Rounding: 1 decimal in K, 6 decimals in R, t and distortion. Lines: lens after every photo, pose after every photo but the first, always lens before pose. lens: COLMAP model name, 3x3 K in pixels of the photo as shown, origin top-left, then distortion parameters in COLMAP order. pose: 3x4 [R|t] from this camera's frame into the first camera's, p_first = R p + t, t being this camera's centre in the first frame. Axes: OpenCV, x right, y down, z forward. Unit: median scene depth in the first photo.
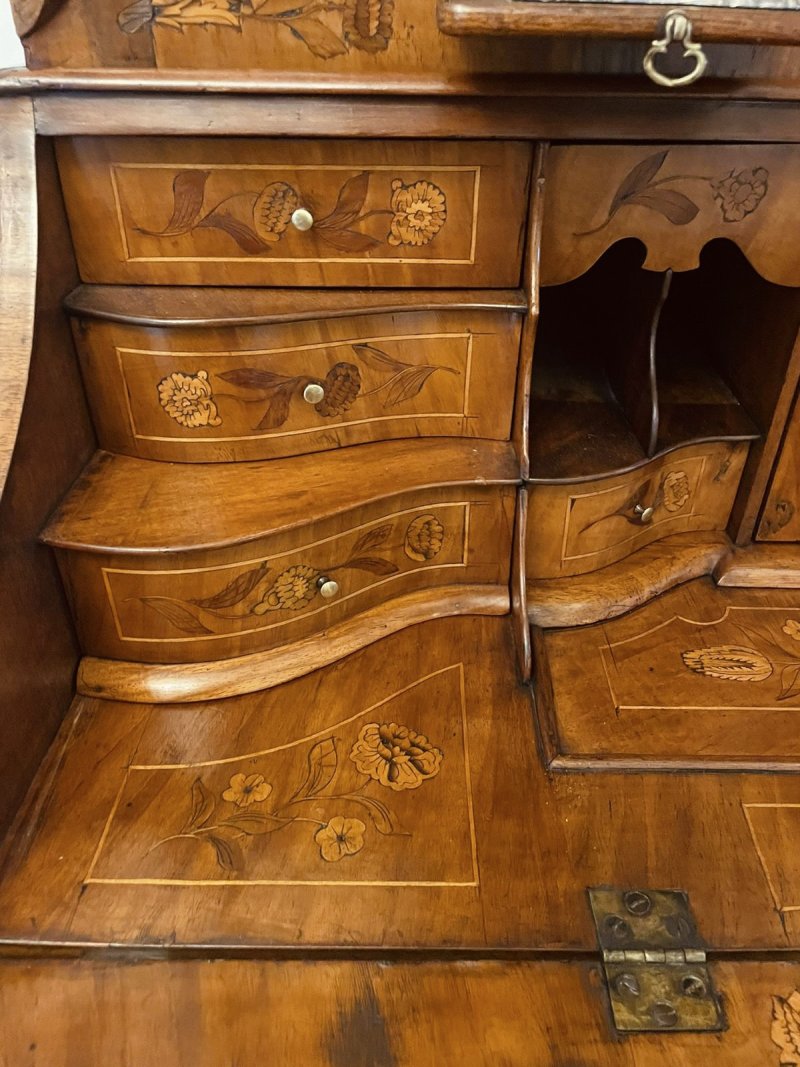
lens RADIAL K [[813.1, 0, 407.9], [0, 813.1, 526.2], [0, 0, 1]] dist [0.078706, -0.111122]
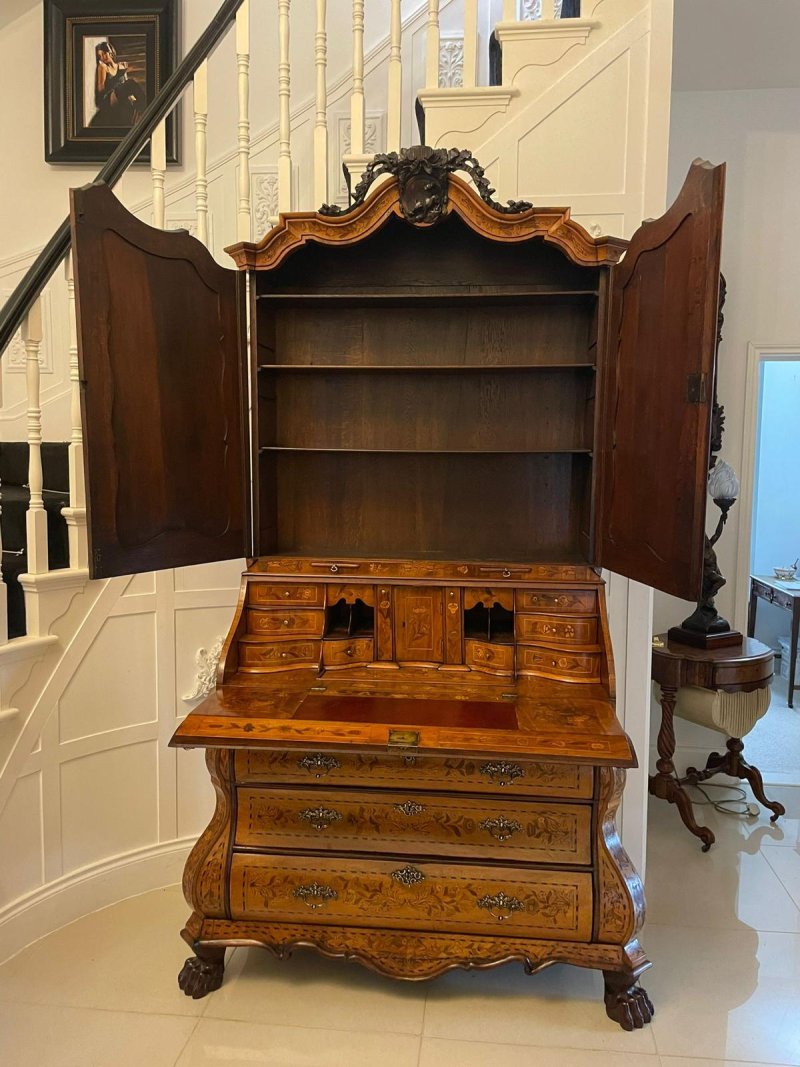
lens RADIAL K [[803.9, 0, 407.6], [0, 803.9, 525.5], [0, 0, 1]] dist [0.108632, -0.160541]
pose [[0.995802, 0.009040, -0.091086, 1.328213], [-0.050781, 0.882488, -0.467585, 1.967101], [0.076156, 0.470247, 0.879243, -4.518633]]
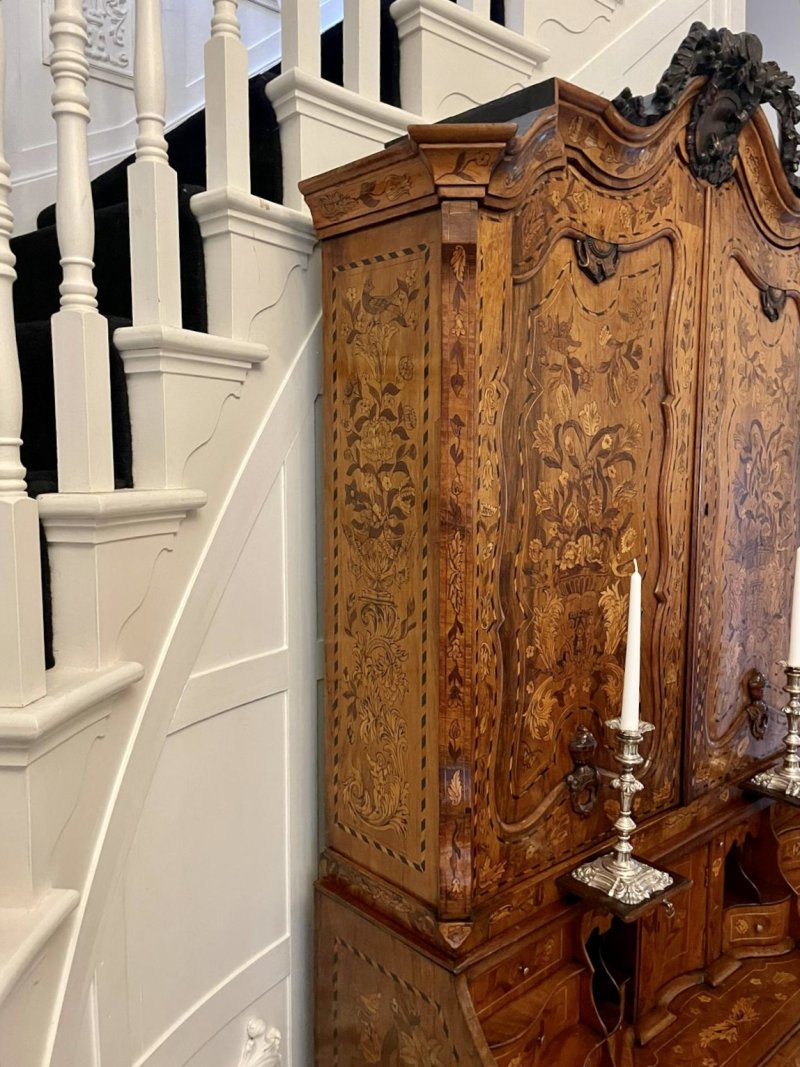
lens RADIAL K [[844.3, 0, 407.7], [0, 844.3, 525.9], [0, 0, 1]] dist [0.095015, -0.134880]
pose [[0.740067, -0.064155, 0.669466, -2.183864], [0.373773, 0.866782, -0.330126, -0.859658], [-0.559102, 0.494544, 0.665456, -1.321974]]
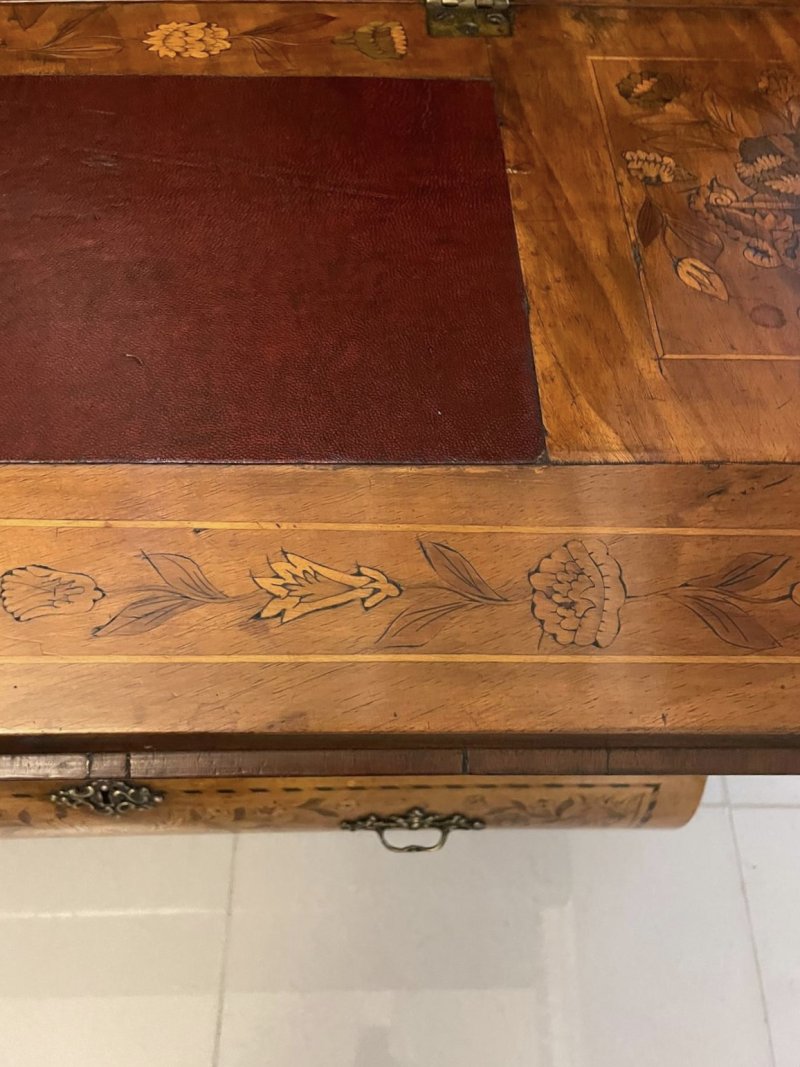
lens RADIAL K [[844.3, 0, 407.7], [0, 844.3, 525.9], [0, 0, 1]] dist [0.095015, -0.134880]
pose [[0.999763, -0.007863, 0.020285, 1.428315], [-0.001817, 0.898969, 0.438008, 0.527773], [-0.021679, -0.437941, 0.898742, -0.375941]]
